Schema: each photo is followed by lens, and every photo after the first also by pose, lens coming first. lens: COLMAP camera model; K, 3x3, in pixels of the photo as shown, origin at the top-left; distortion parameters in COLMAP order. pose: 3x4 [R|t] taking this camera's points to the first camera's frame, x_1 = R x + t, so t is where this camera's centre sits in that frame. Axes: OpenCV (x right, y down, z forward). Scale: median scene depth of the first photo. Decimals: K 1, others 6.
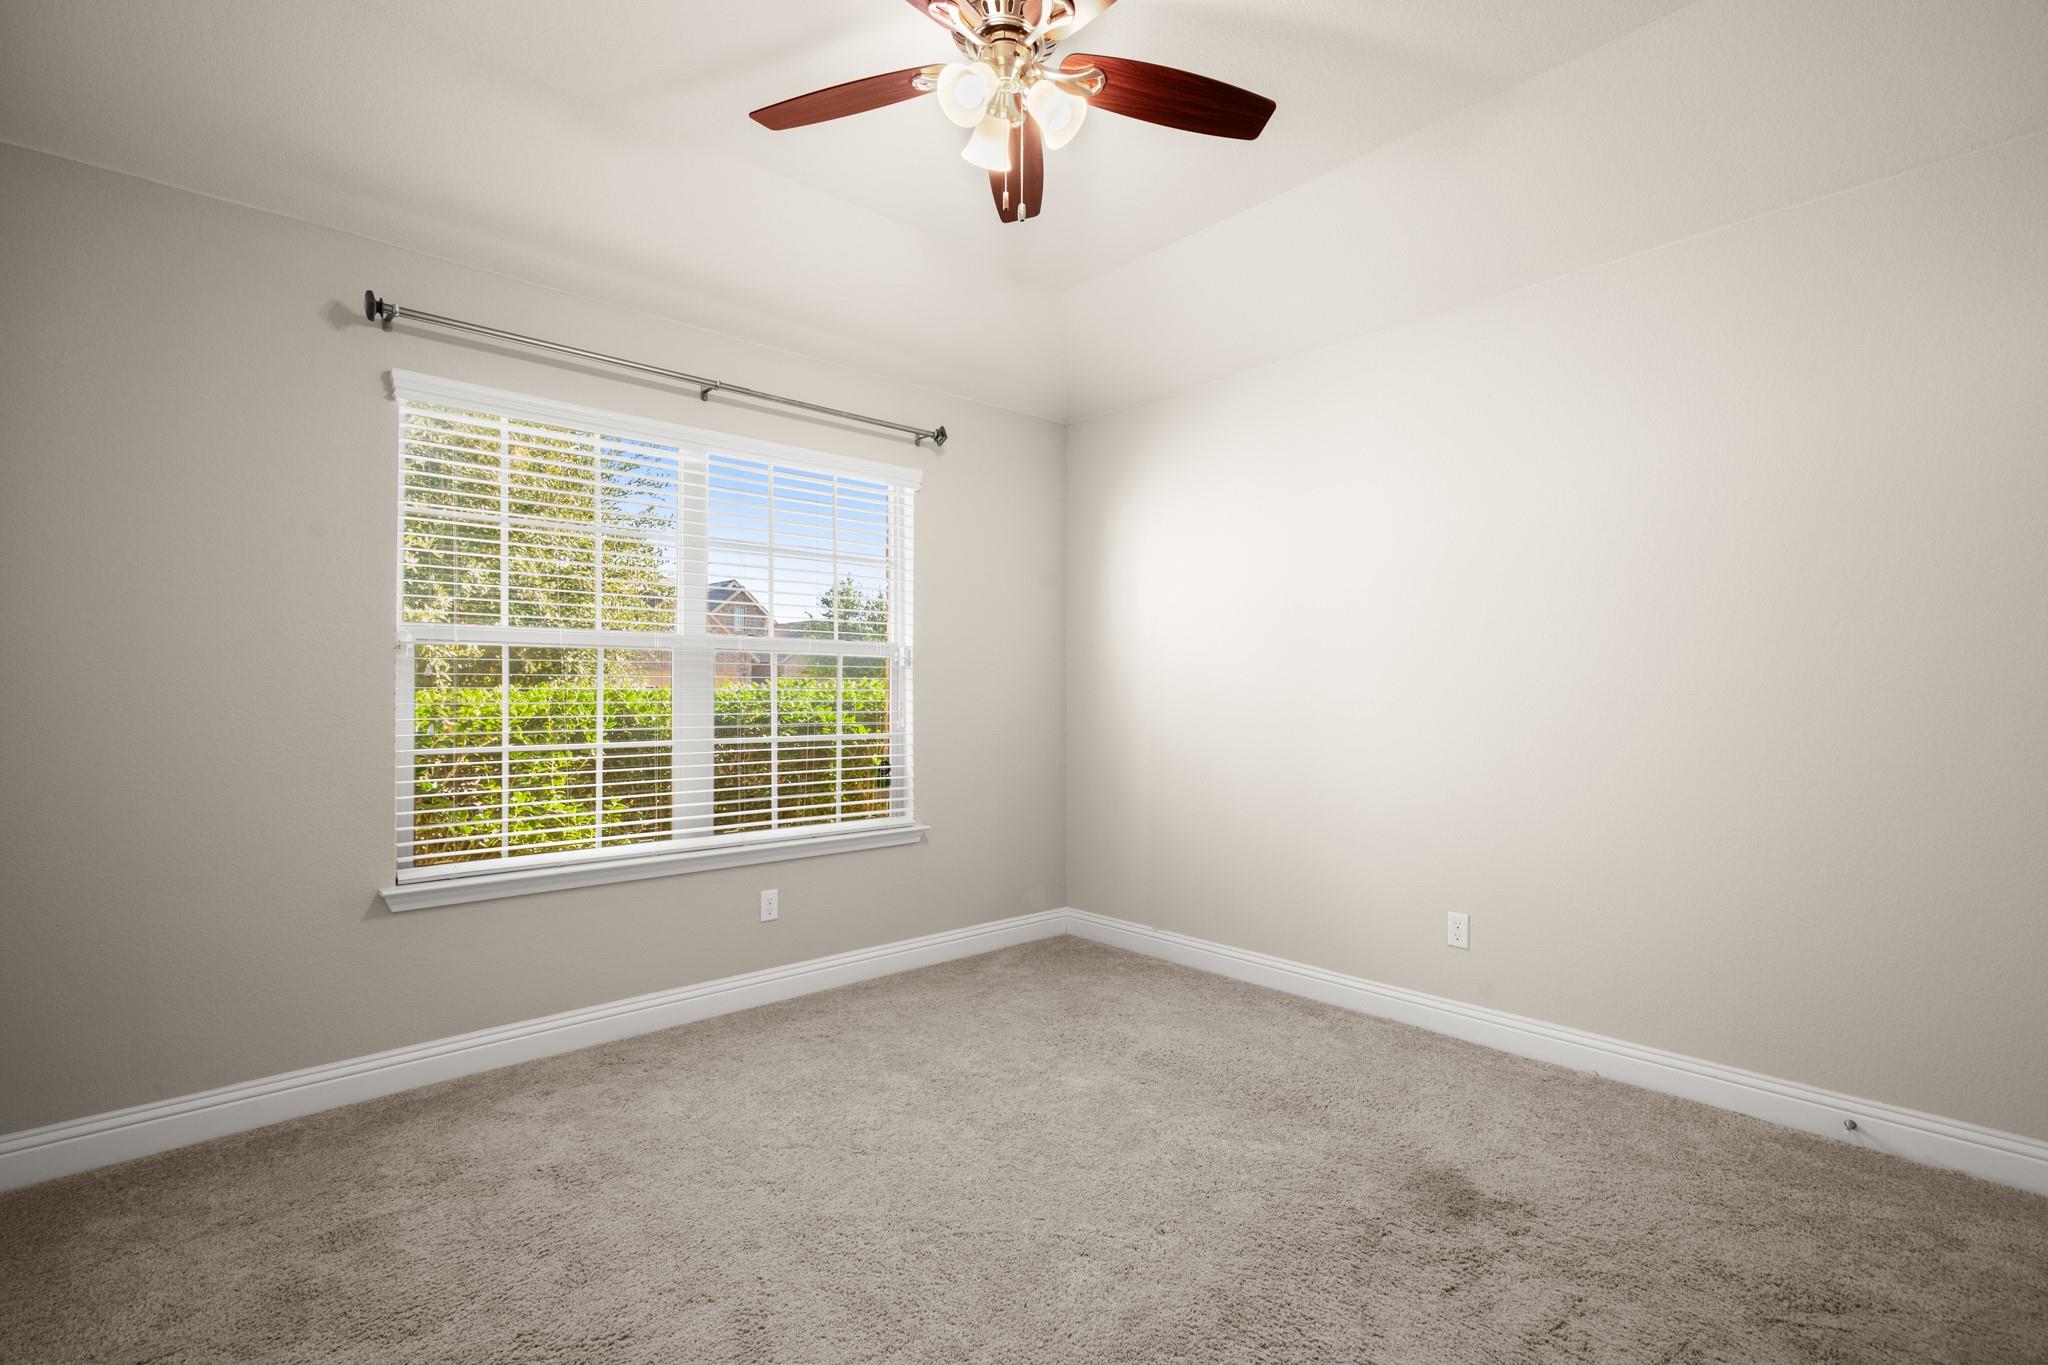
lens RADIAL K [[931.6, 0, 1023.7], [0, 931.6, 683.9], [0, 0, 1]] dist [0.003911, -0.001552]
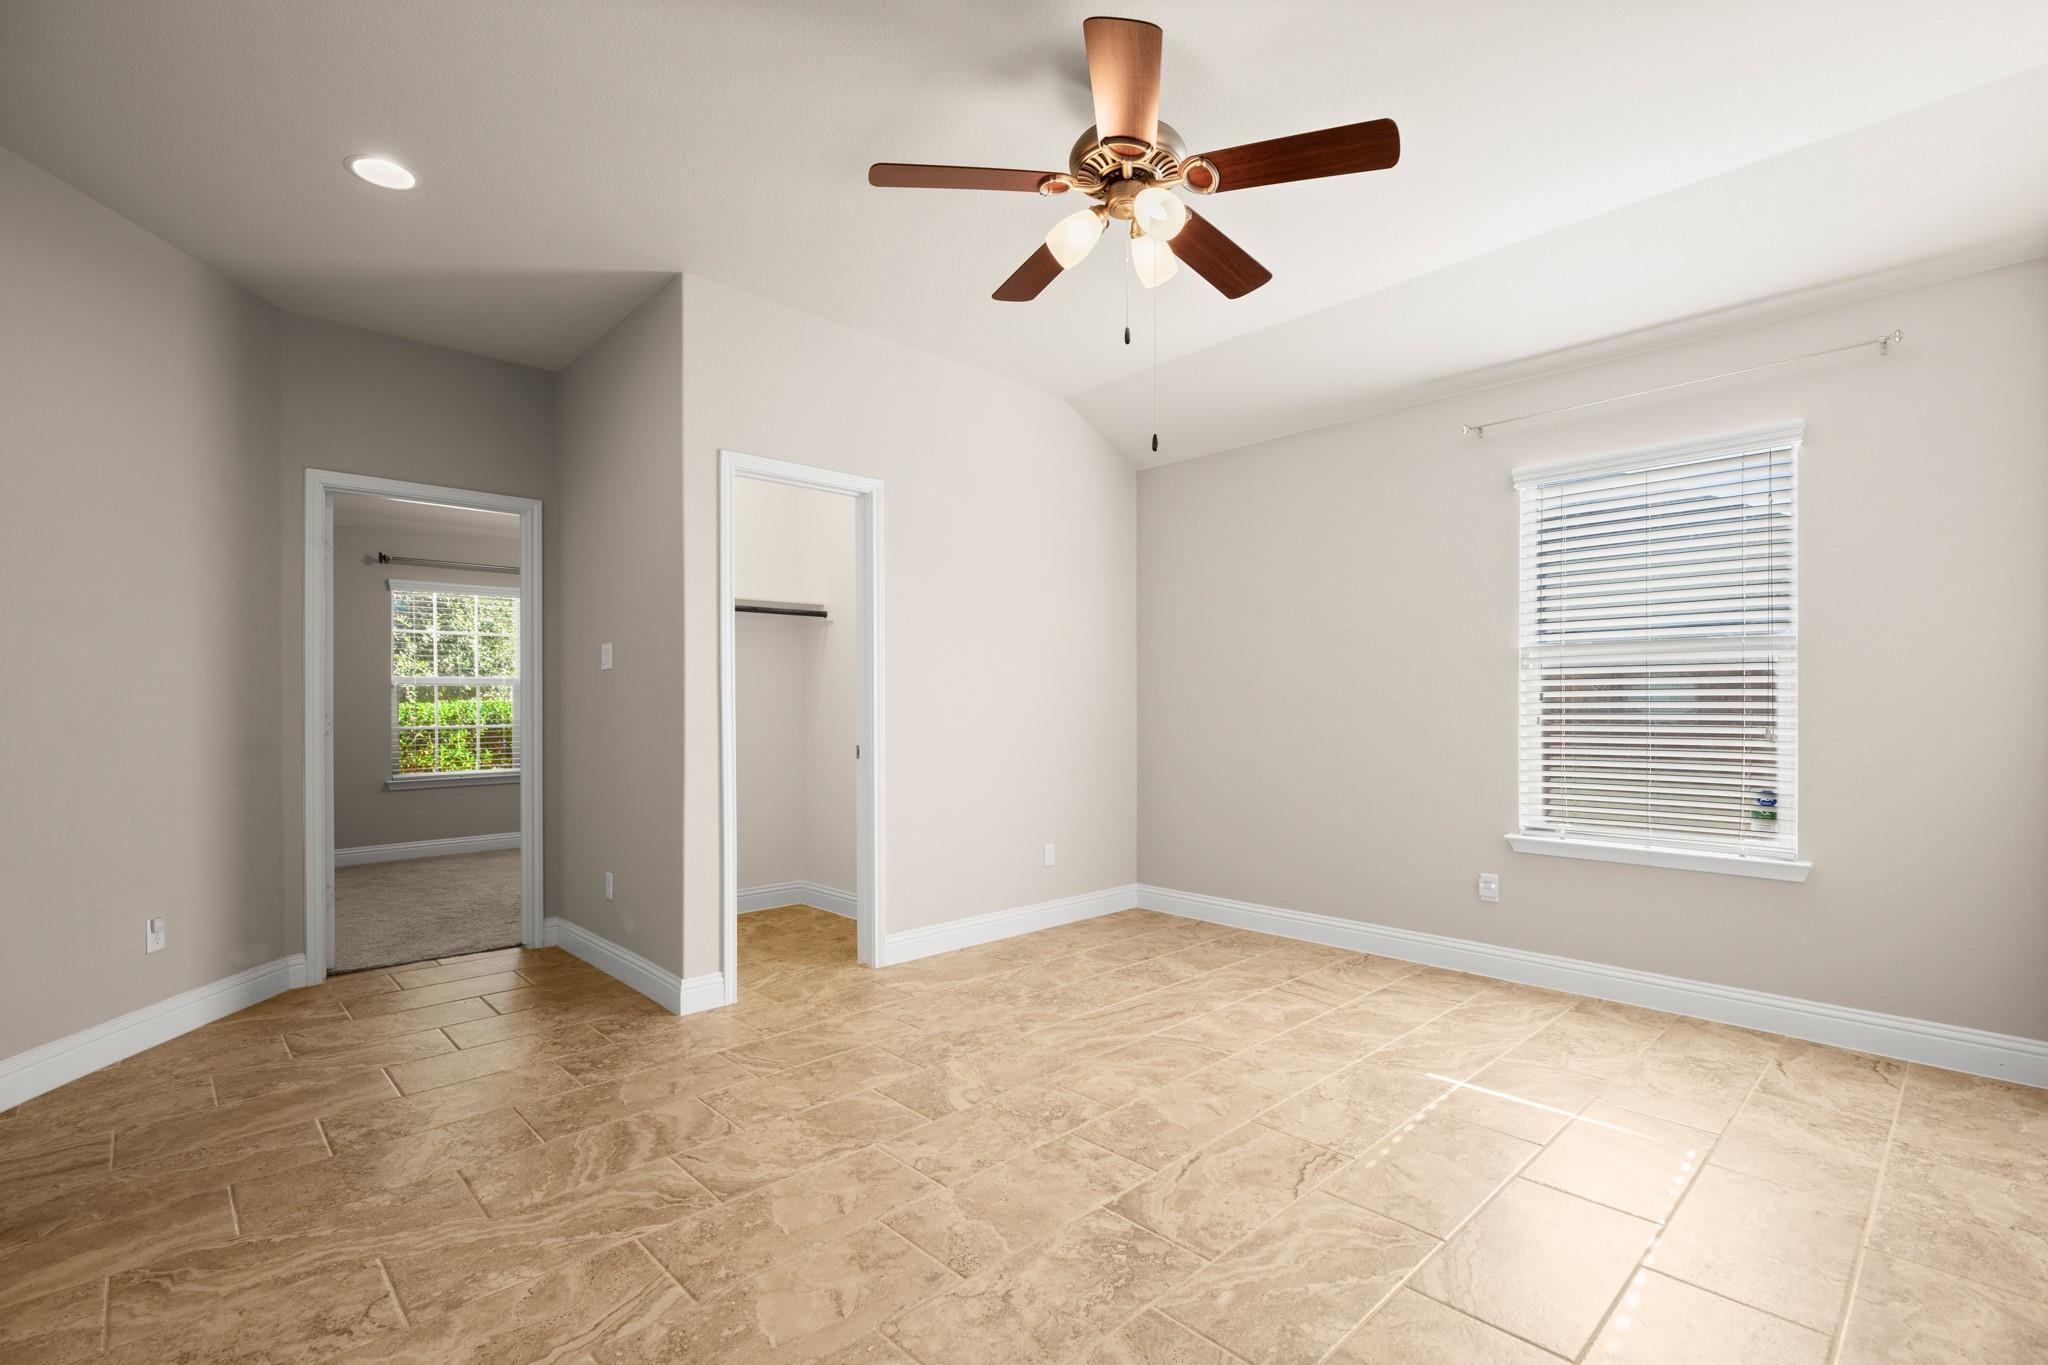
lens RADIAL K [[931.6, 0, 1024.4], [0, 931.6, 692.7], [0, 0, 1]] dist [0.003911, -0.001552]
pose [[0.999772, -0.004819, 0.020798, 0.886212], [0.004727, 0.999979, 0.004460, -0.023680], [-0.020819, -0.004361, 0.999774, -1.399013]]
